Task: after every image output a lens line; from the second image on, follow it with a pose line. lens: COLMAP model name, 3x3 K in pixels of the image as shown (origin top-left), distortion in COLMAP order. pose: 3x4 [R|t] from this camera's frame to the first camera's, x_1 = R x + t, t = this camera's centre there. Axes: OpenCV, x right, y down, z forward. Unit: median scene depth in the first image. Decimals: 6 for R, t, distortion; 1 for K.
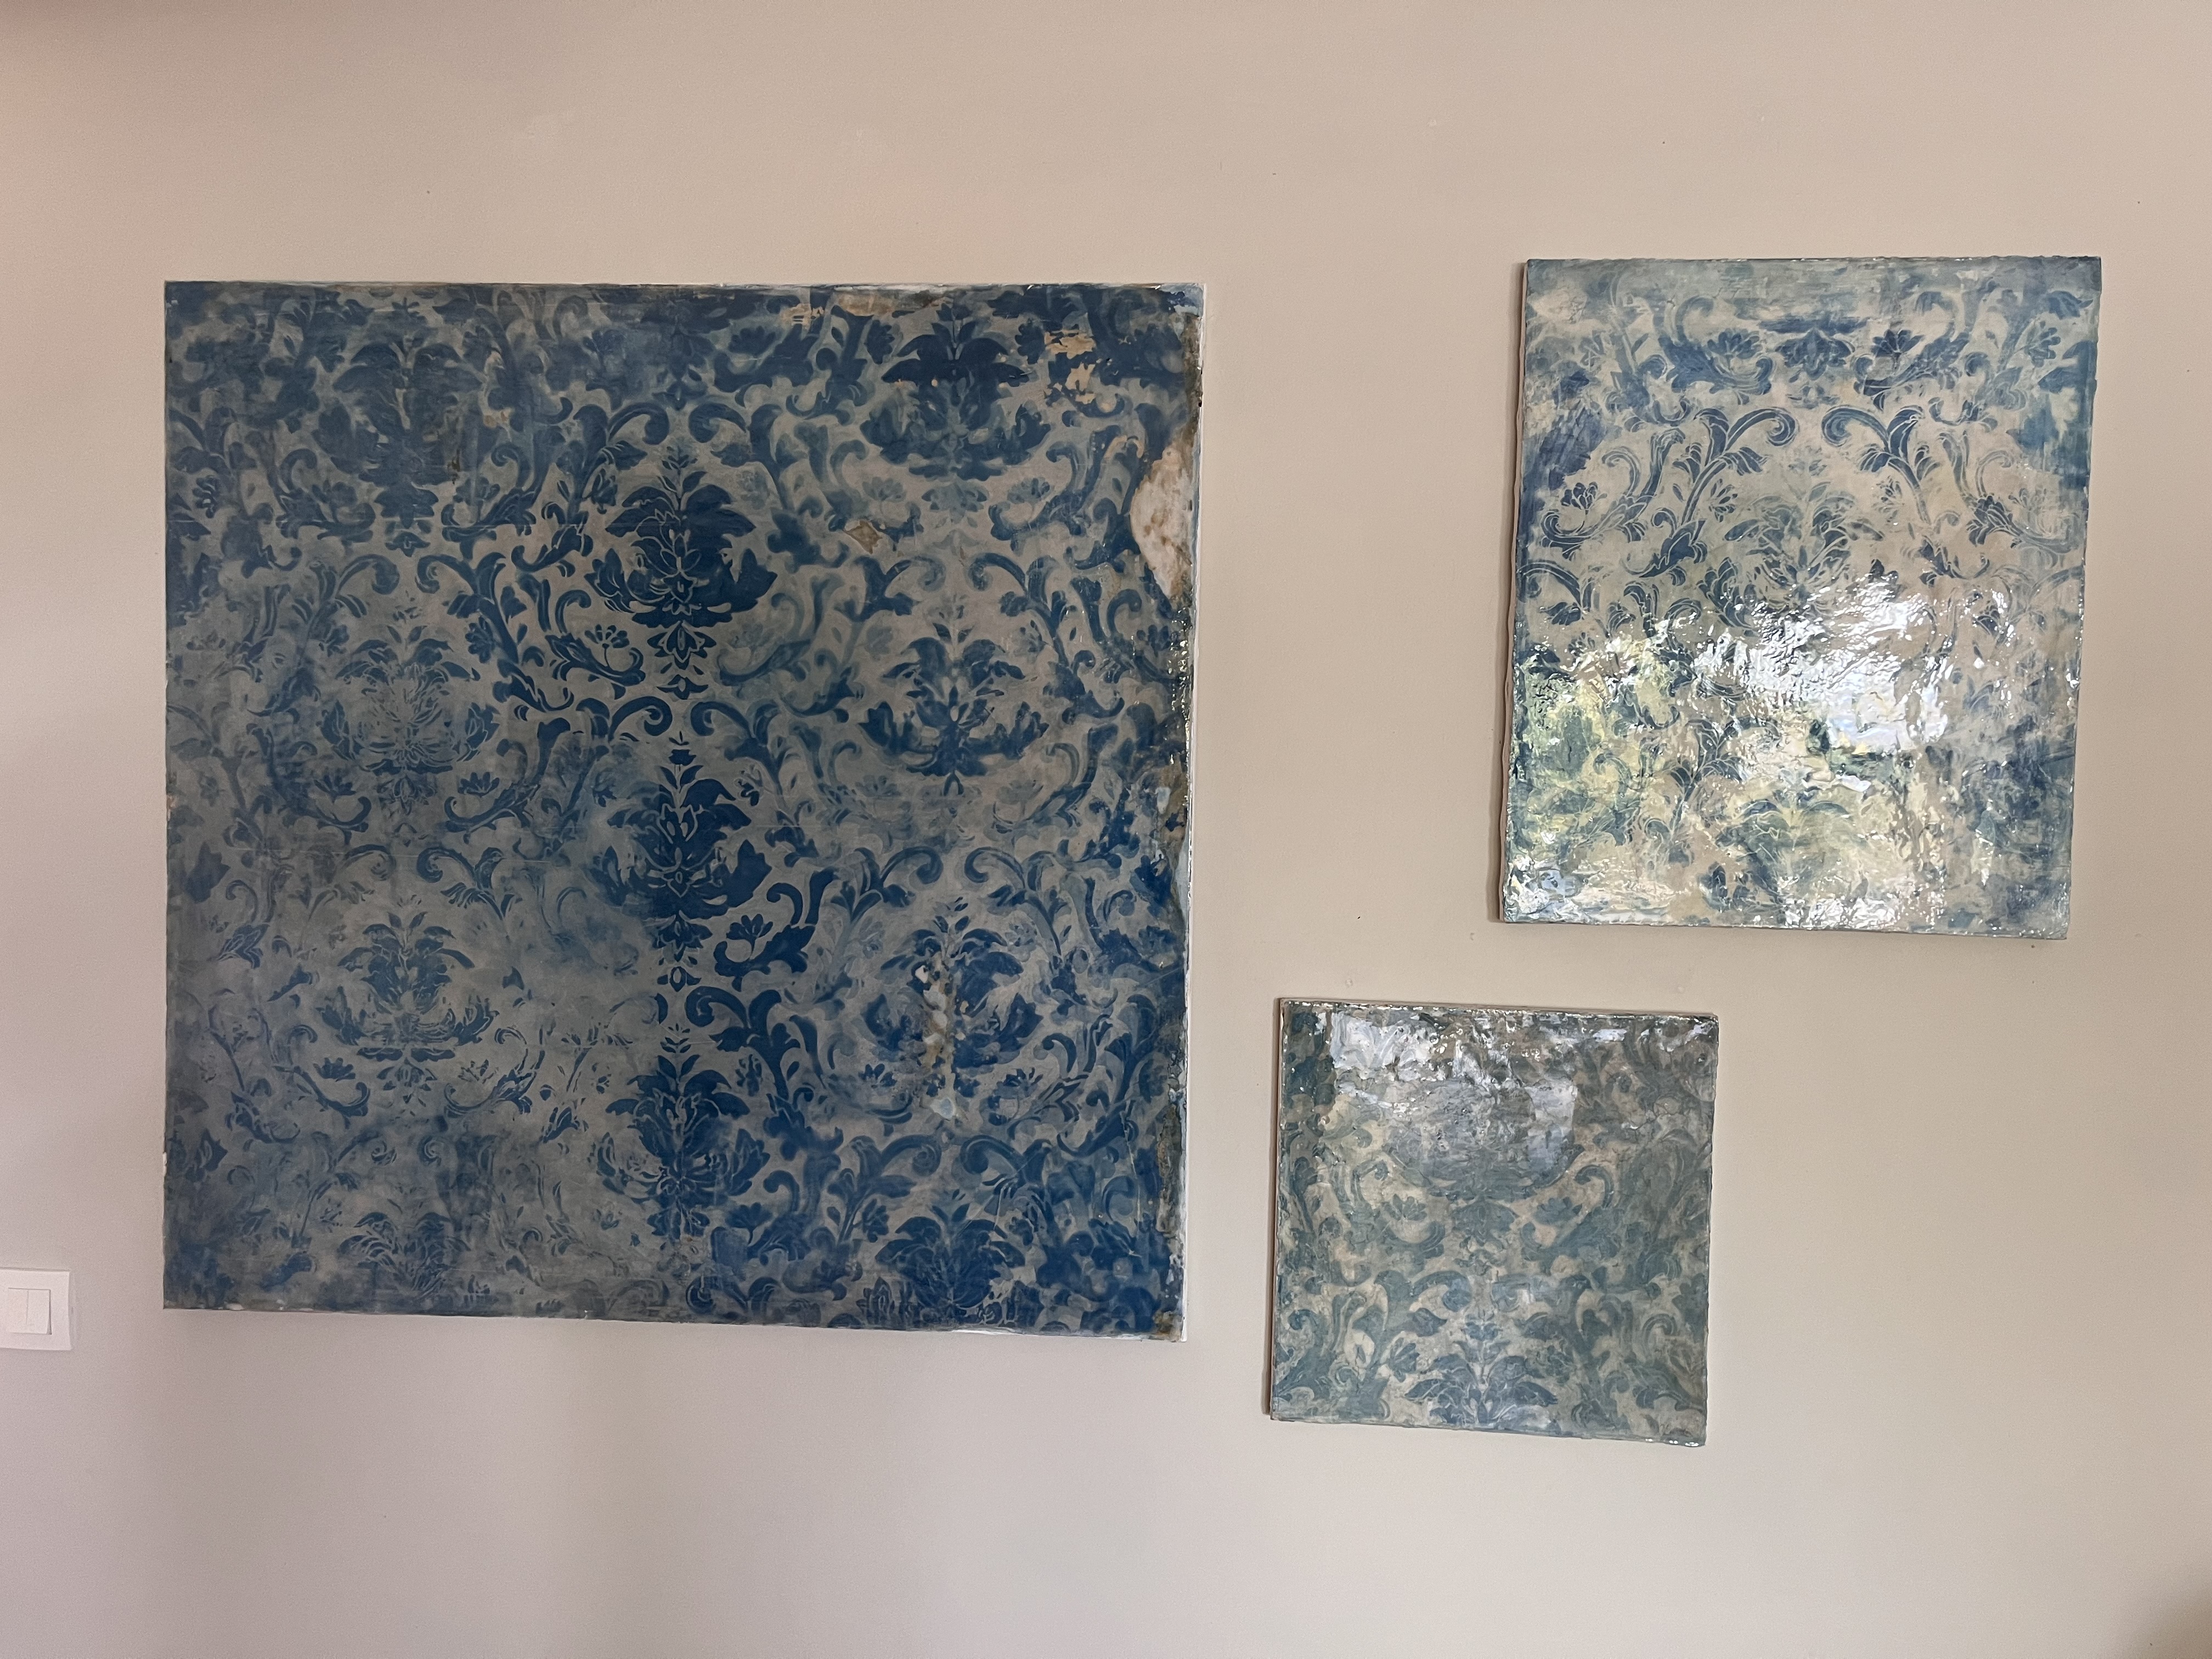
lens RADIAL K [[1673.2, 0, 1112.2], [0, 1673.2, 827.2], [0, 0, 1]] dist [0.007434, -0.012194]
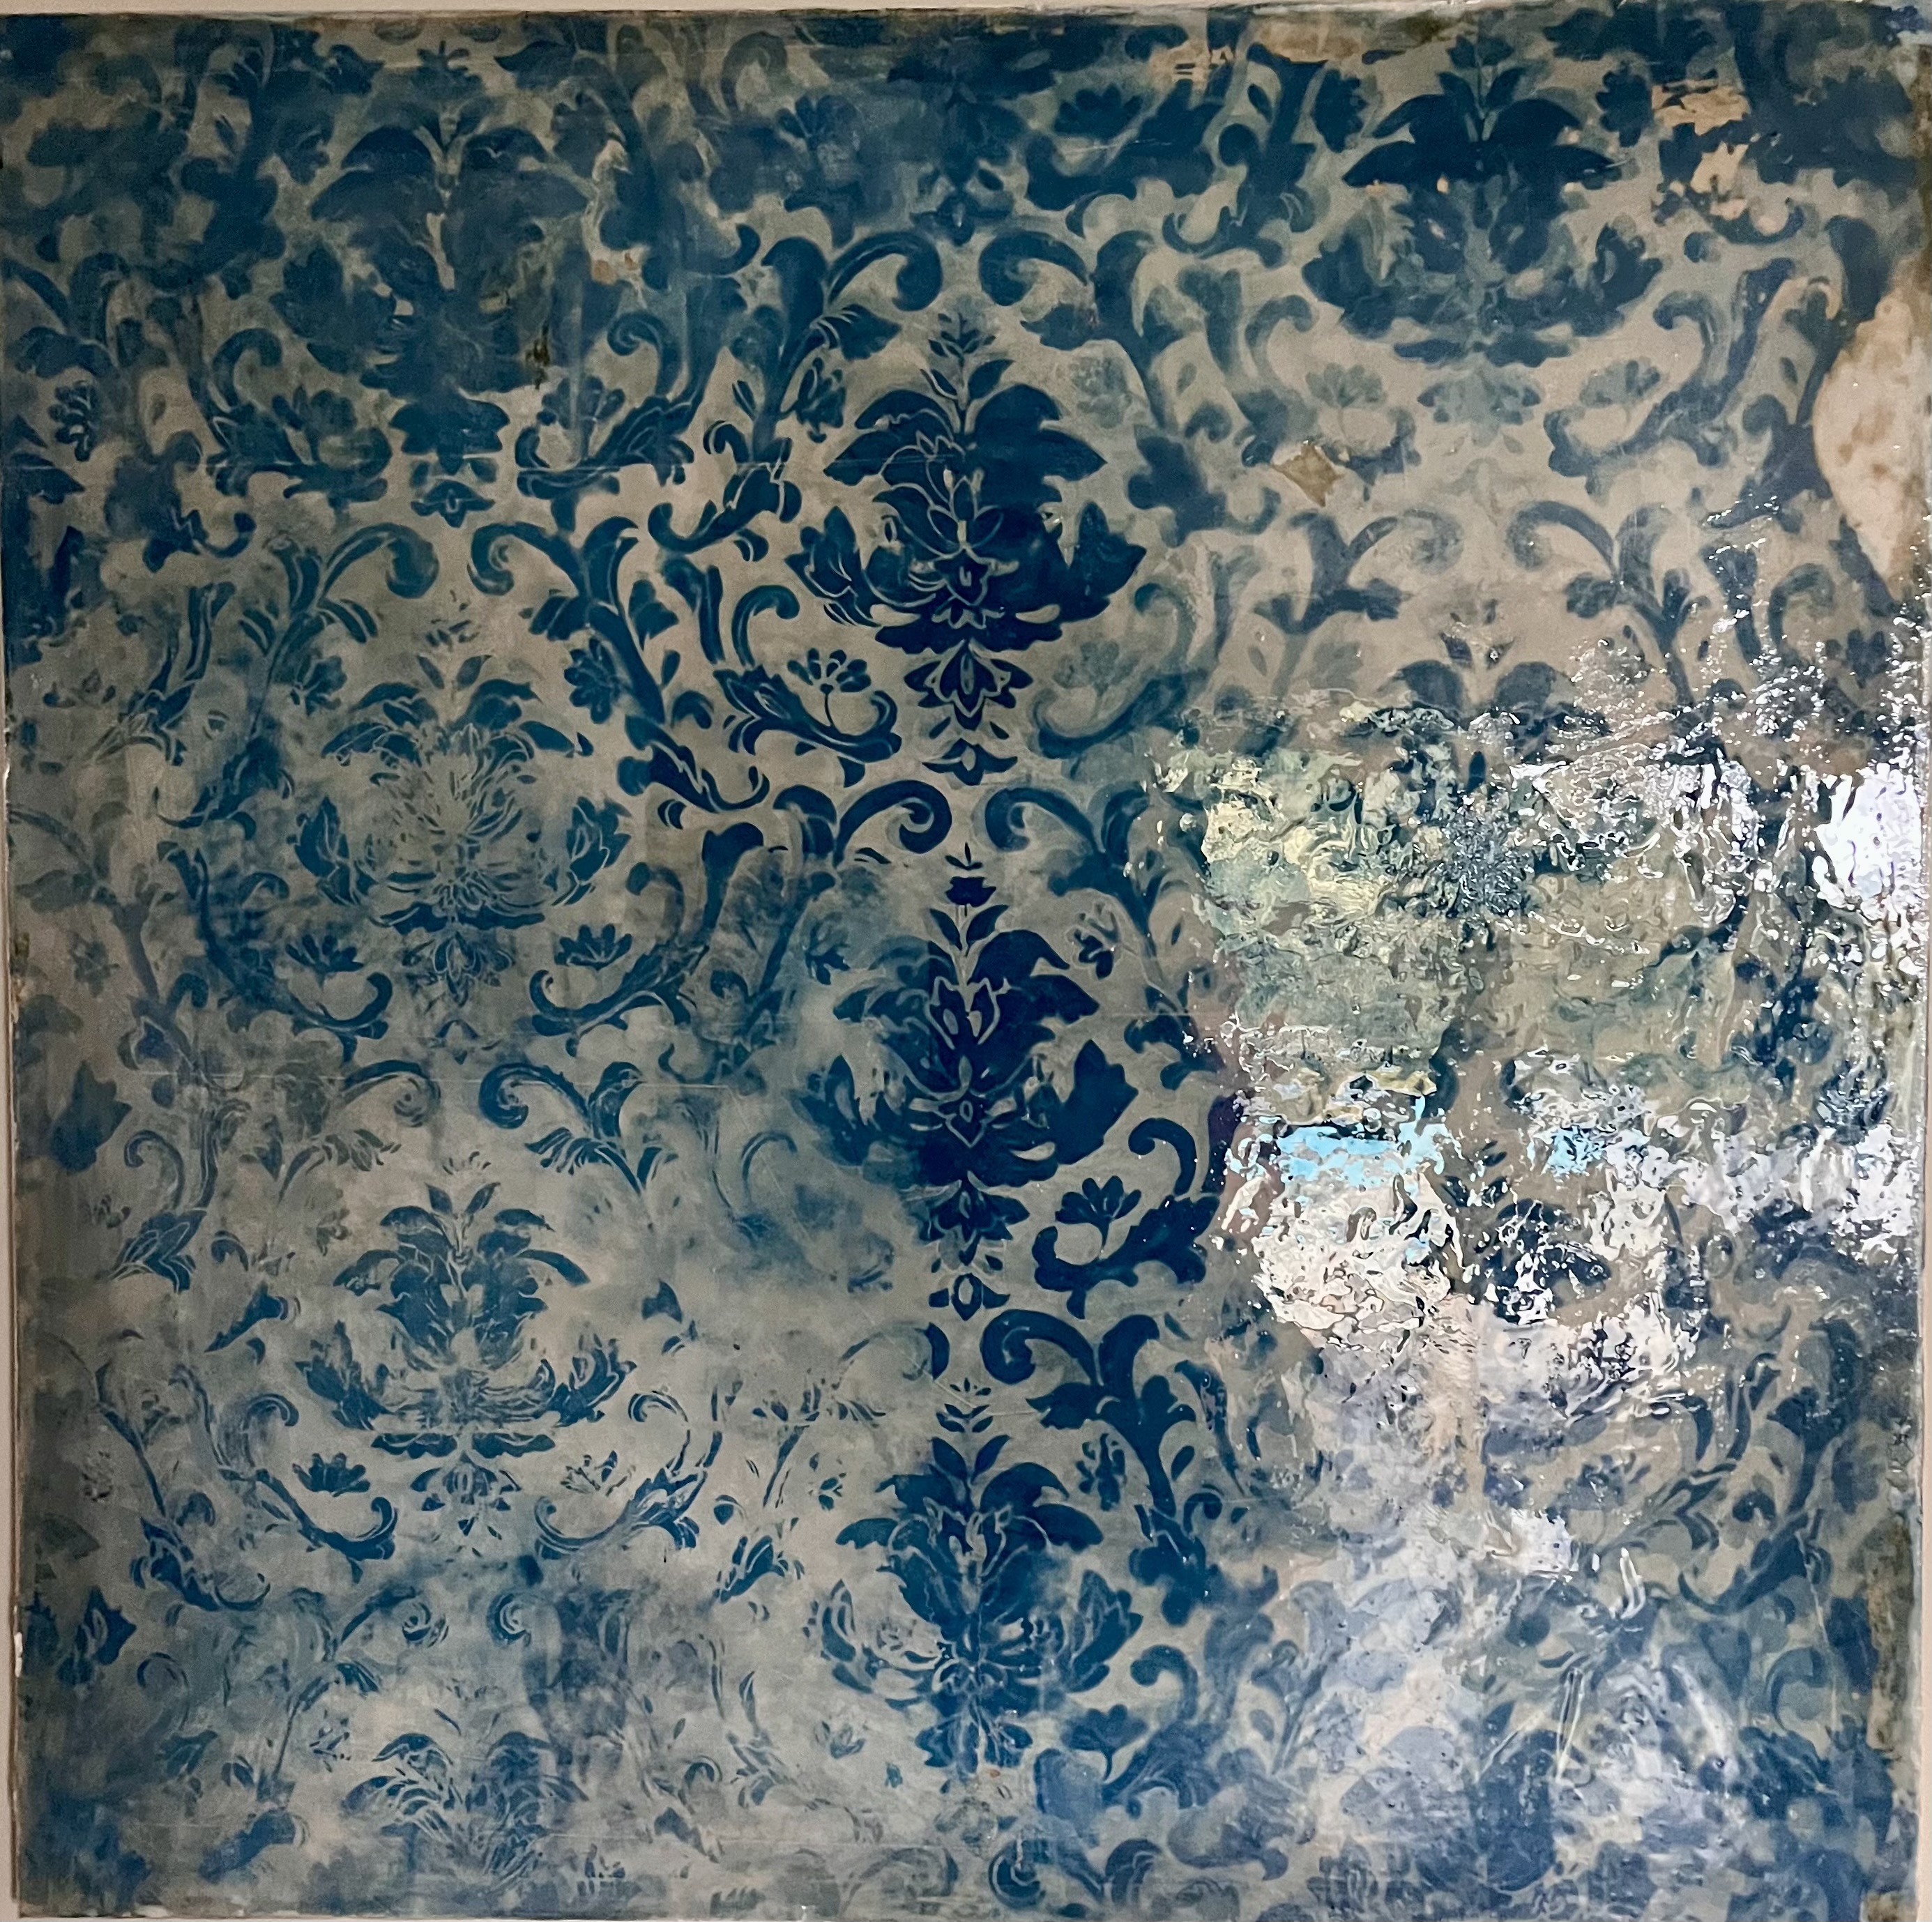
lens RADIAL K [[1978.4, 0, 969.8], [0, 1978.4, 961.7], [0, 0, 1]] dist [0.052239, 0.000000]
pose [[0.946313, -0.005667, -0.323201, -0.050528], [0.004146, 0.999977, -0.005393, -0.015551], [0.323224, 0.003763, 0.946315, 0.399297]]
